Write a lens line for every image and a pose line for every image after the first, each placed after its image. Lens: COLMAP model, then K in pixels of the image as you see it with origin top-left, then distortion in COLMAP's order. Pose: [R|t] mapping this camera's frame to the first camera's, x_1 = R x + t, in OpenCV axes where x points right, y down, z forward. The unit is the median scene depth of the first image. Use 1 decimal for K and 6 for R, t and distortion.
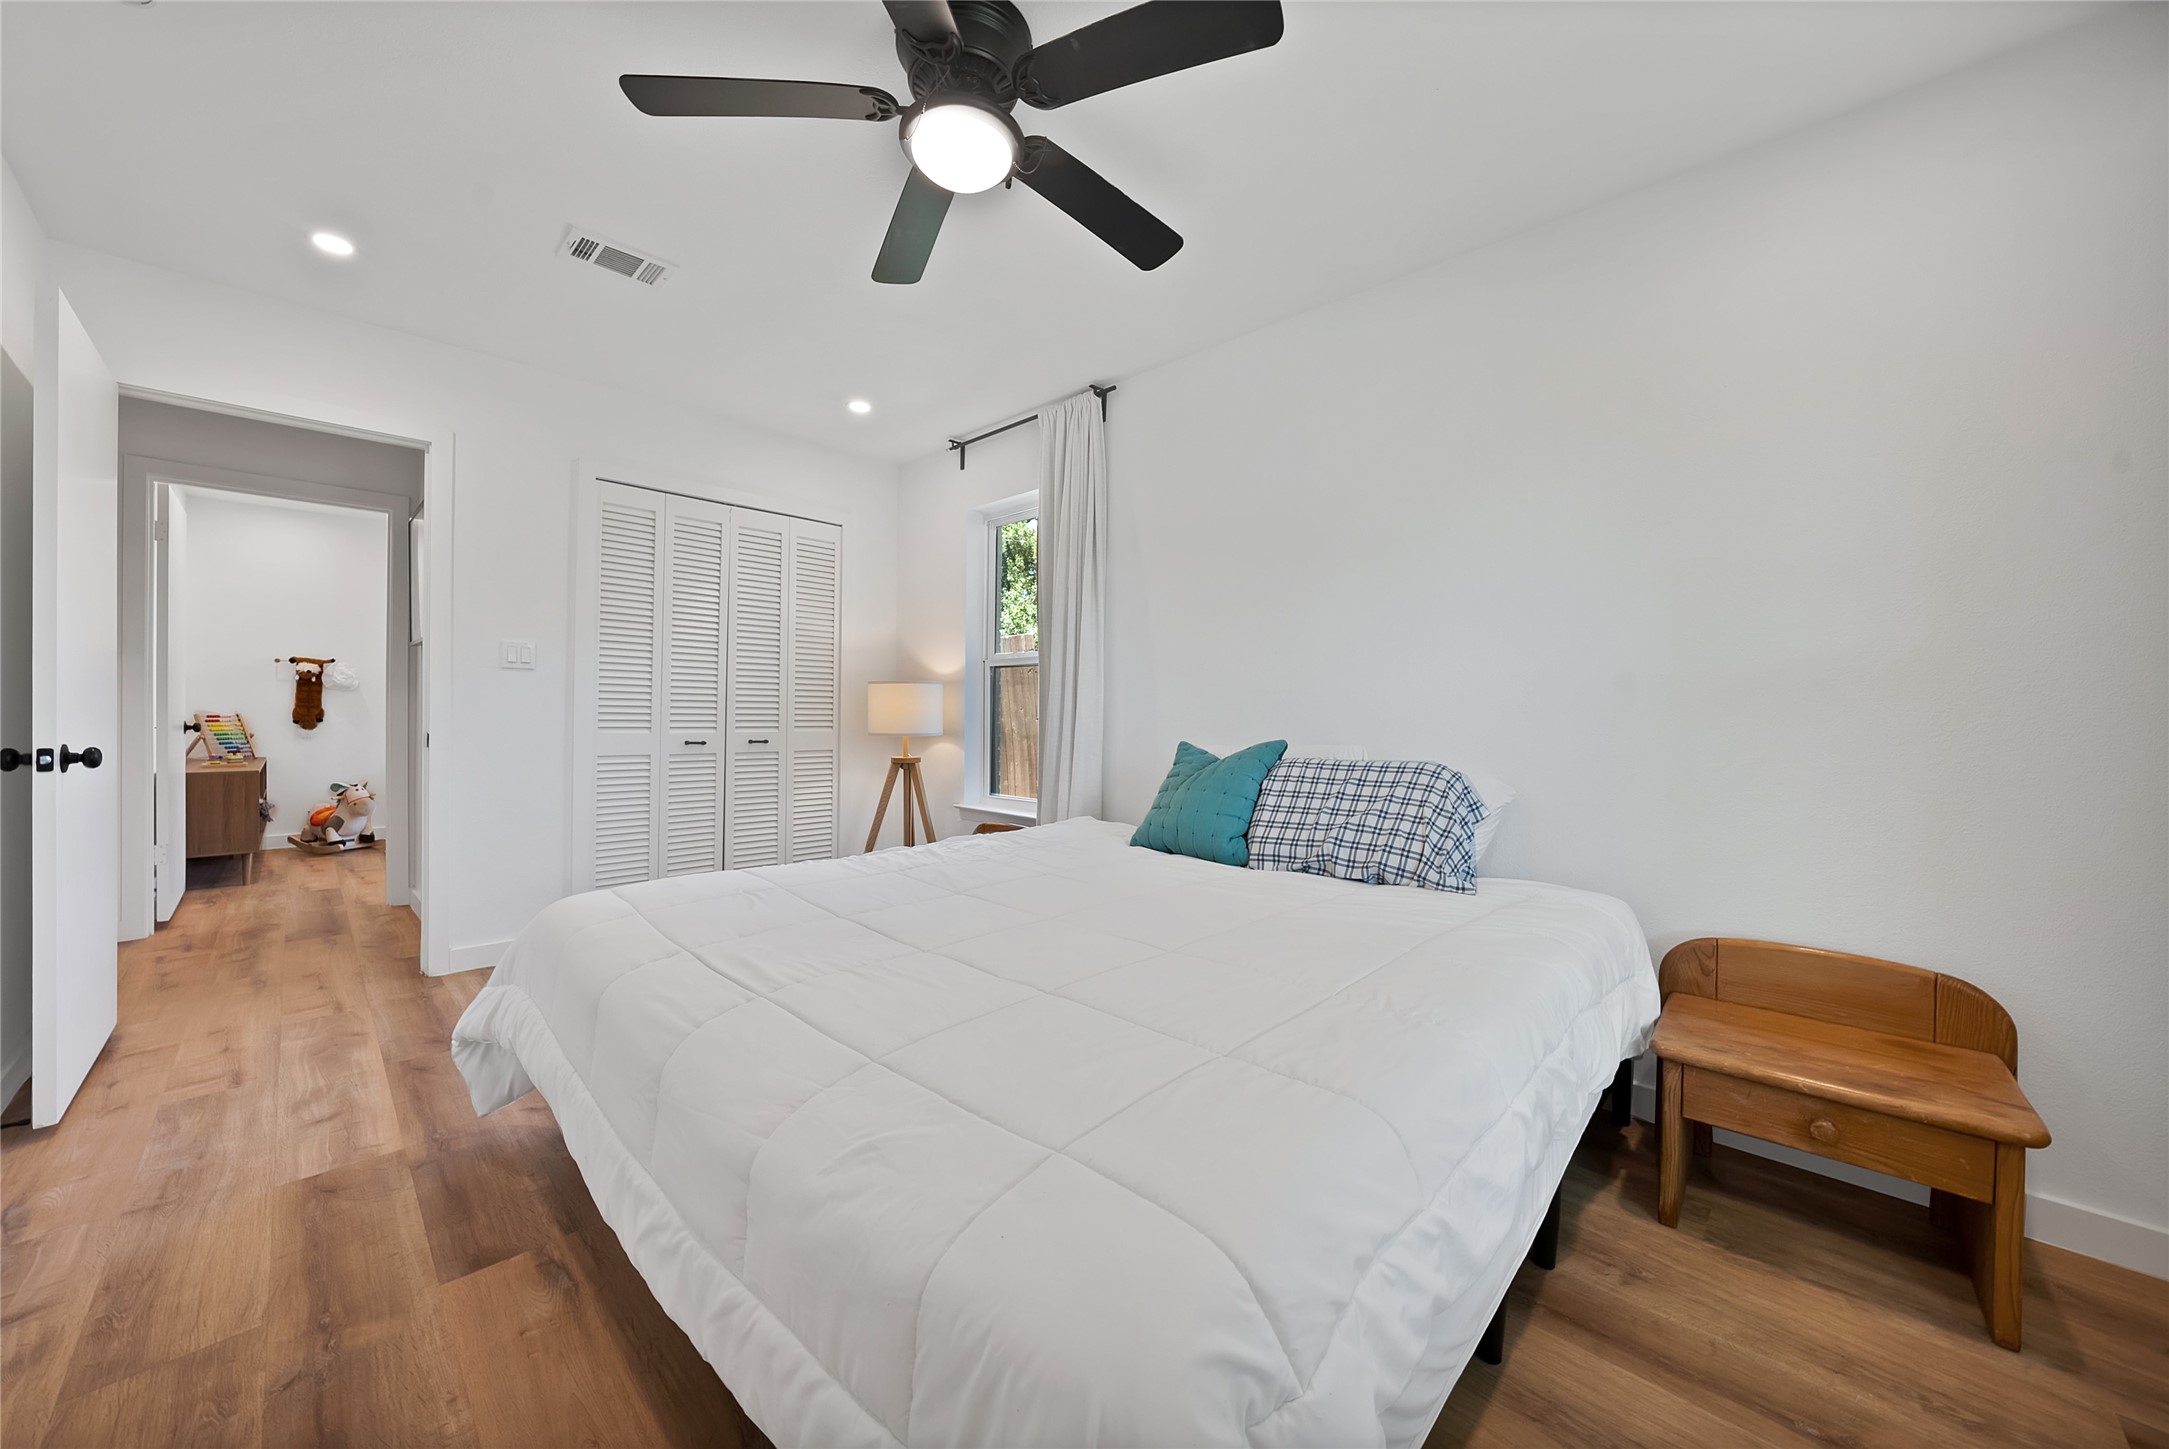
lens RADIAL K [[770.9, 0, 1081.4], [0, 770.9, 713.2], [0, 0, 1]] dist [-0.024458, 0.004583]
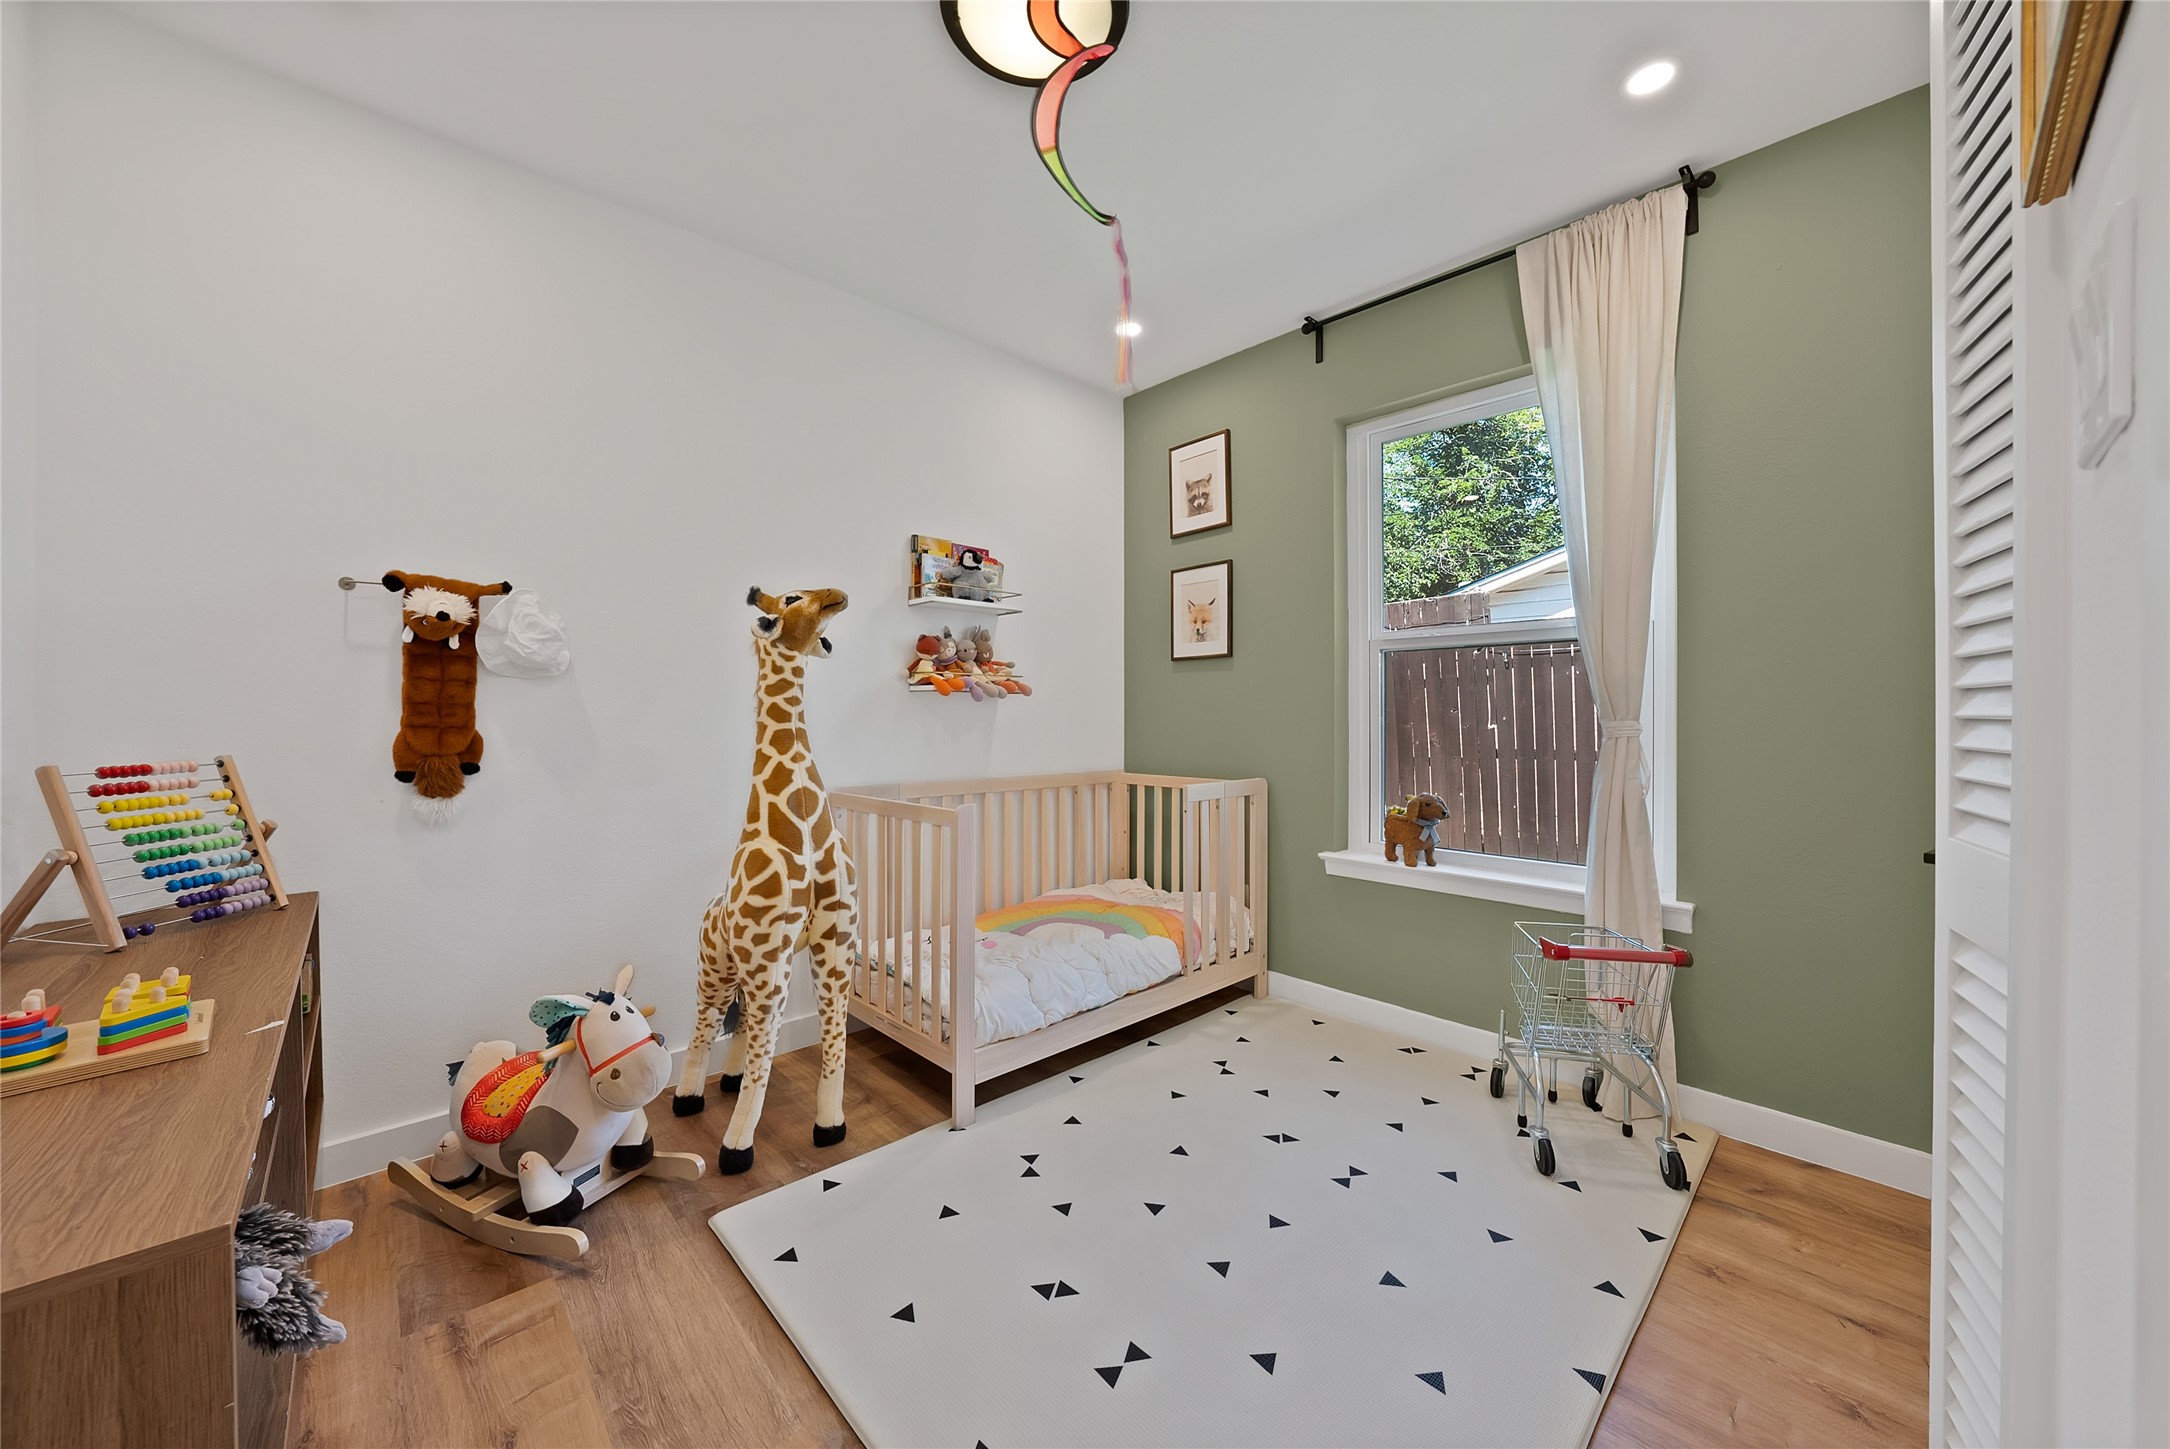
lens RADIAL K [[782.4, 0, 1085.0], [0, 782.4, 724.5], [0, 0, 1]] dist [-0.028503, -0.000124]
pose [[0.999263, 0.007429, -0.037658, -0.739711], [-0.006968, 0.999899, 0.012358, -0.016001], [0.037746, -0.012087, 0.999214, 0.687122]]
